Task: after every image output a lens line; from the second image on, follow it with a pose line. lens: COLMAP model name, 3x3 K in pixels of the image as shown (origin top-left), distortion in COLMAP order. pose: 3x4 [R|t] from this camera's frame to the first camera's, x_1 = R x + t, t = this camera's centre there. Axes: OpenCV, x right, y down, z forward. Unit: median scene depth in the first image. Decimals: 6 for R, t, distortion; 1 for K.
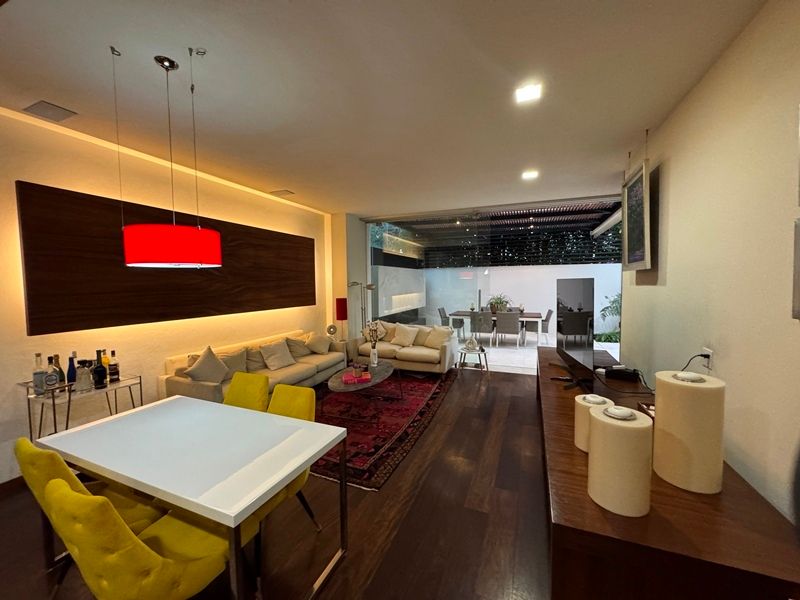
lens RADIAL K [[320.7, 0, 396.1], [0, 320.7, 296.8], [0, 0, 1]] dist [-0.000063, 0.000509]
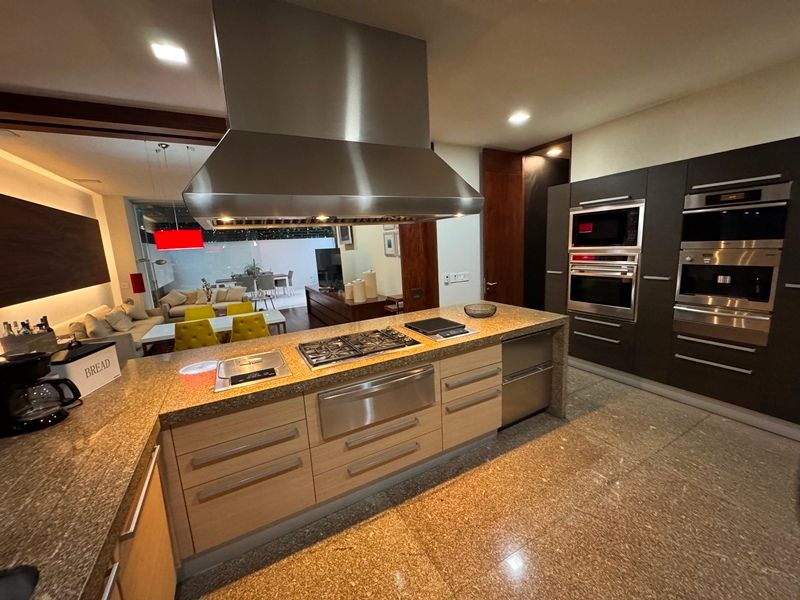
lens RADIAL K [[320.7, 0, 398.9], [0, 320.7, 299.8], [0, 0, 1]] dist [-0.000063, 0.000509]
pose [[0.629435, -0.156437, 0.761143, -0.473731], [0.082227, 0.987435, 0.134948, 0.020091], [-0.772690, -0.022355, 0.634390, -0.442508]]
